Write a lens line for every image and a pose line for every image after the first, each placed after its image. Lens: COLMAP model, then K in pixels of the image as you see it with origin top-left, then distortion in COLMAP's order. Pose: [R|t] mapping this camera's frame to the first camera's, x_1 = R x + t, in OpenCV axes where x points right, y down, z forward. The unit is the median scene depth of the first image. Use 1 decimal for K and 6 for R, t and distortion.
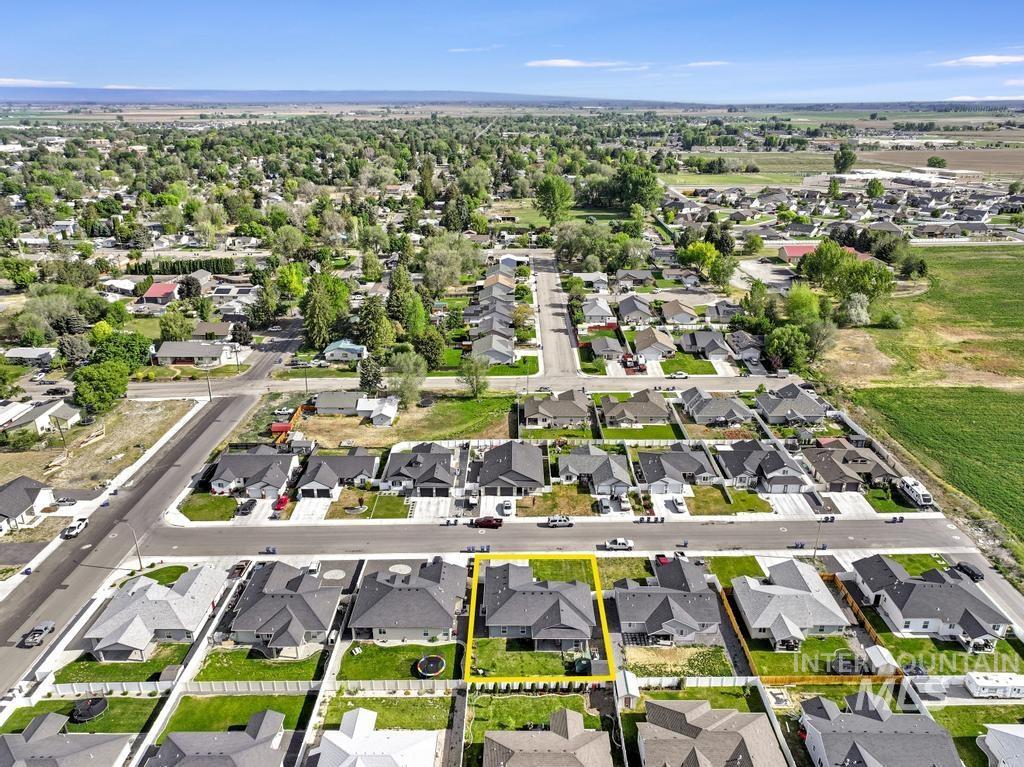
lens RADIAL K [[730.8, 0, 516.2], [0, 730.8, 380.5], [0, 0, 1]] dist [0.003727, 0.004165]
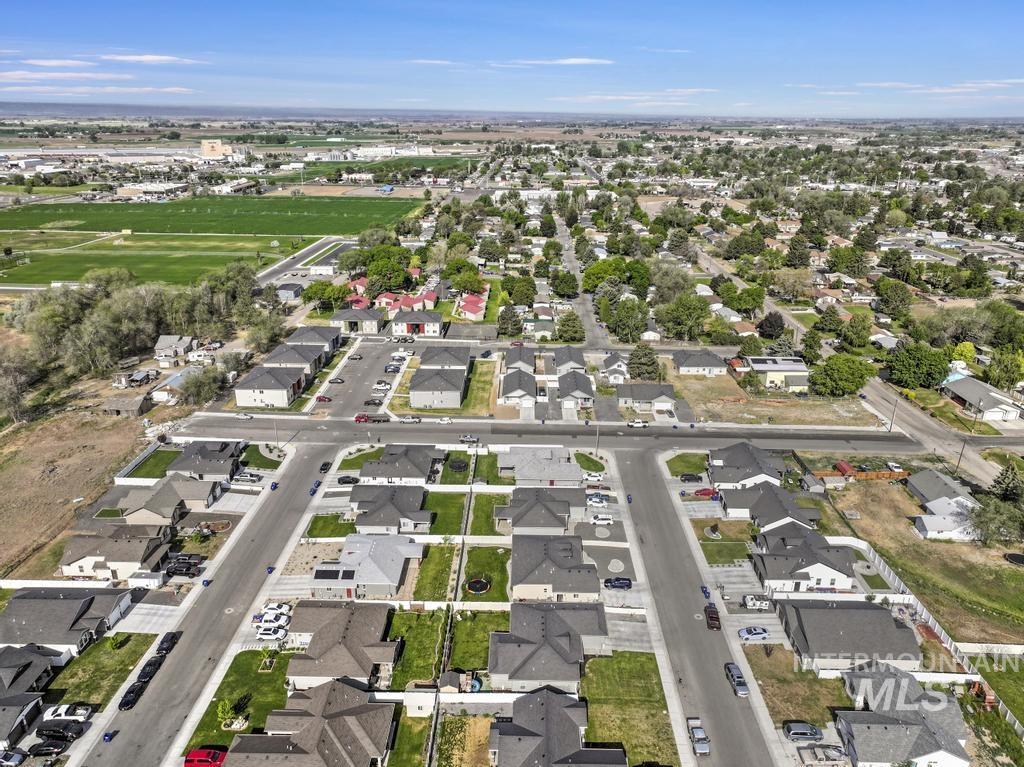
lens RADIAL K [[730.8, 0, 516.2], [0, 730.8, 380.5], [0, 0, 1]] dist [0.003727, 0.004165]
pose [[-0.012309, 0.343902, -0.938925, 0.608540], [-0.372168, 0.869957, 0.323520, -0.209457], [0.928084, 0.353420, 0.117281, 0.562340]]
